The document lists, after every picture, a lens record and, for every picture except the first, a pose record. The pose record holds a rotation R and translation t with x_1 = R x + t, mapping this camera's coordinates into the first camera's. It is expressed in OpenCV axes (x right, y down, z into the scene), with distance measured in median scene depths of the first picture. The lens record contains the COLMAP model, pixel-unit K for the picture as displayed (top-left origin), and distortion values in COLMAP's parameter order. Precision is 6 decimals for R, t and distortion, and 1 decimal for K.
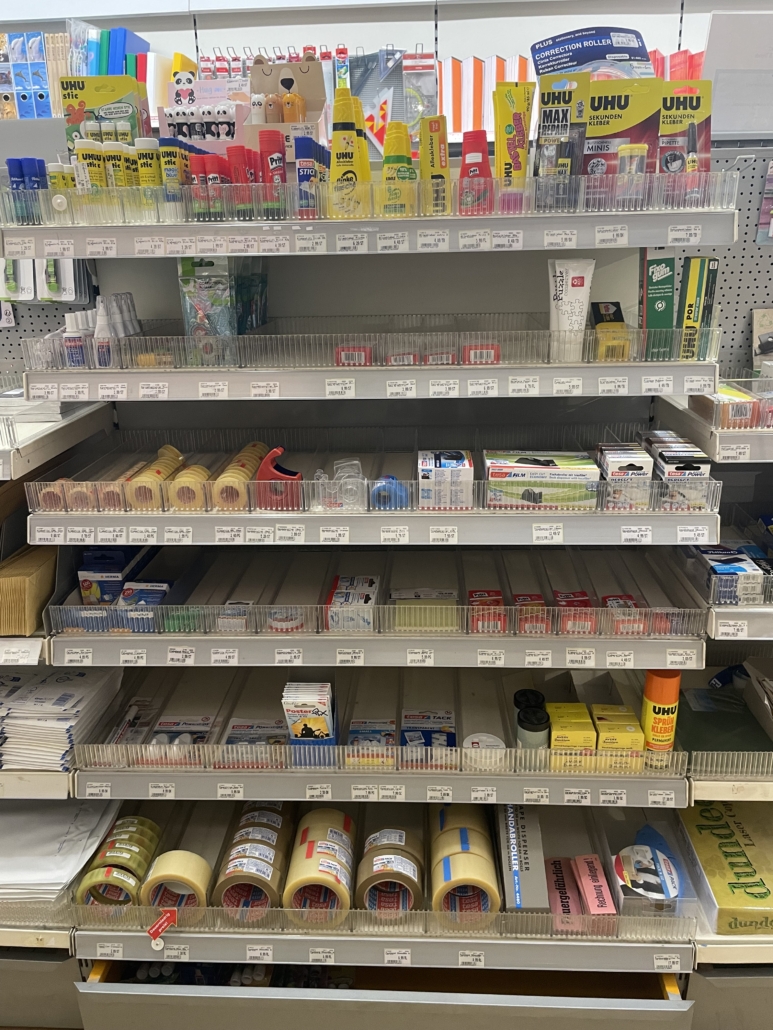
lens RADIAL K [[793.9, 0, 386.5], [0, 793.9, 515.0], [0, 0, 1]] dist [0.091653, -0.132894]
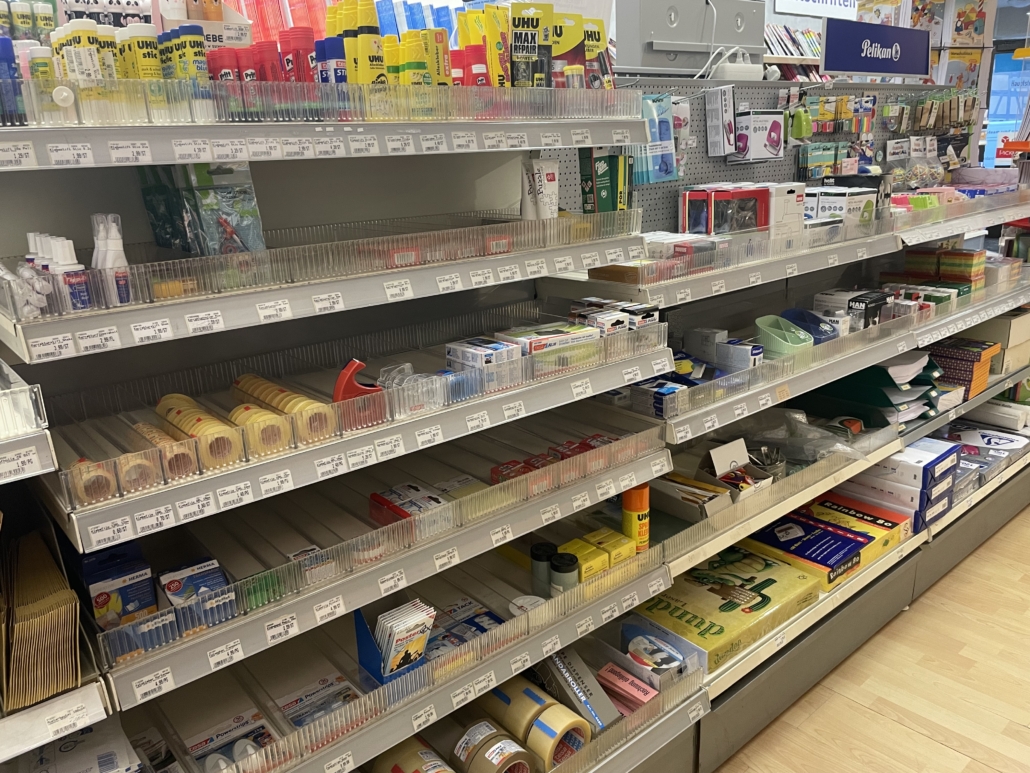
lens RADIAL K [[793.9, 0, 515.0], [0, 793.9, 386.5], [0, 0, 1]] dist [0.091653, -0.132894]
pose [[0.730773, -0.202531, 0.651884, -0.609414], [0.248209, 0.968442, 0.022634, -0.030110], [-0.635896, 0.145263, 0.757981, 0.178059]]
